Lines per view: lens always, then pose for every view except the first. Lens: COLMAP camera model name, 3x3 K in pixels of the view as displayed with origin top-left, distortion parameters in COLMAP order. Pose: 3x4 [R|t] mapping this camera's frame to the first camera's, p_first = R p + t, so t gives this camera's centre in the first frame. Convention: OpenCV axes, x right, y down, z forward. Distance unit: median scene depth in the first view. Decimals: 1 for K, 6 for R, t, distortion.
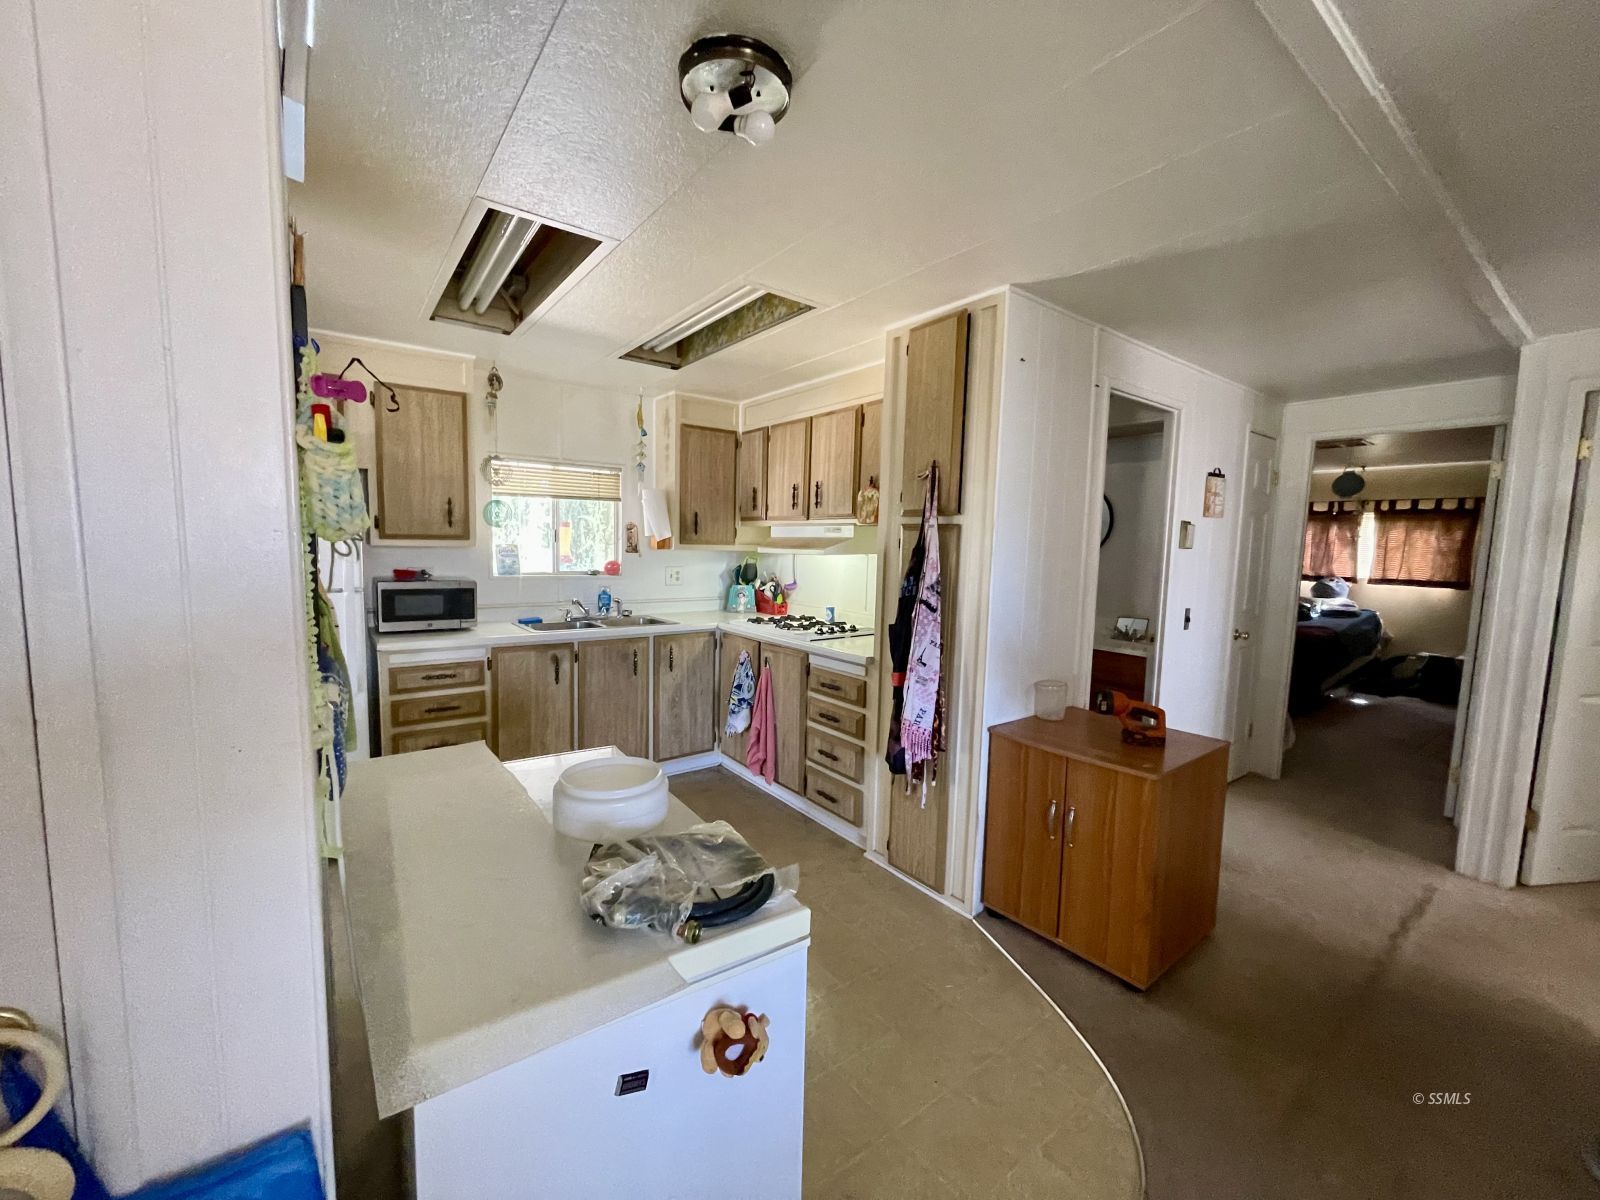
lens RADIAL K [[642.2, 0, 794.5], [0, 642.2, 604.5], [0, 0, 1]] dist [-0.000542, -0.000393]
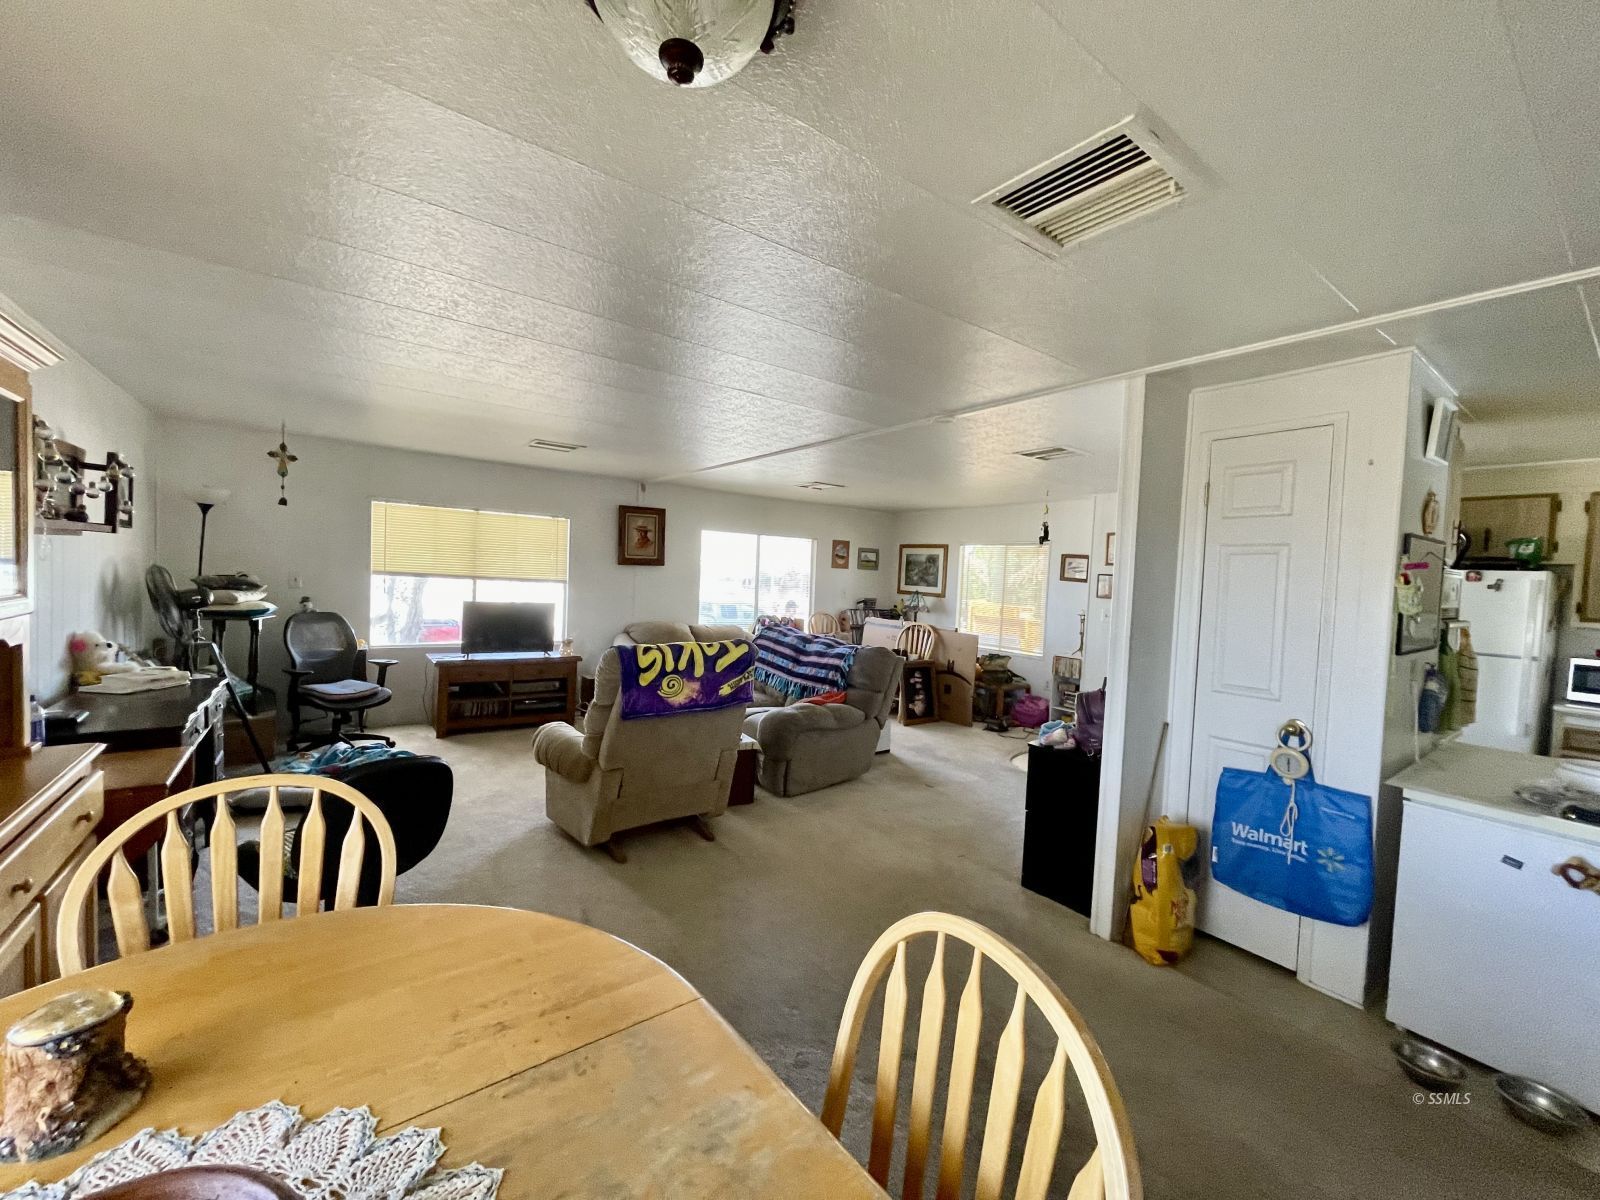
lens RADIAL K [[642.2, 0, 794.5], [0, 642.2, 604.5], [0, 0, 1]] dist [-0.000542, -0.000393]
pose [[-0.006507, 0.020315, -0.999772, 2.417131], [-0.142063, 0.989634, 0.021034, 0.212230], [0.989836, 0.142167, -0.003553, -1.936354]]
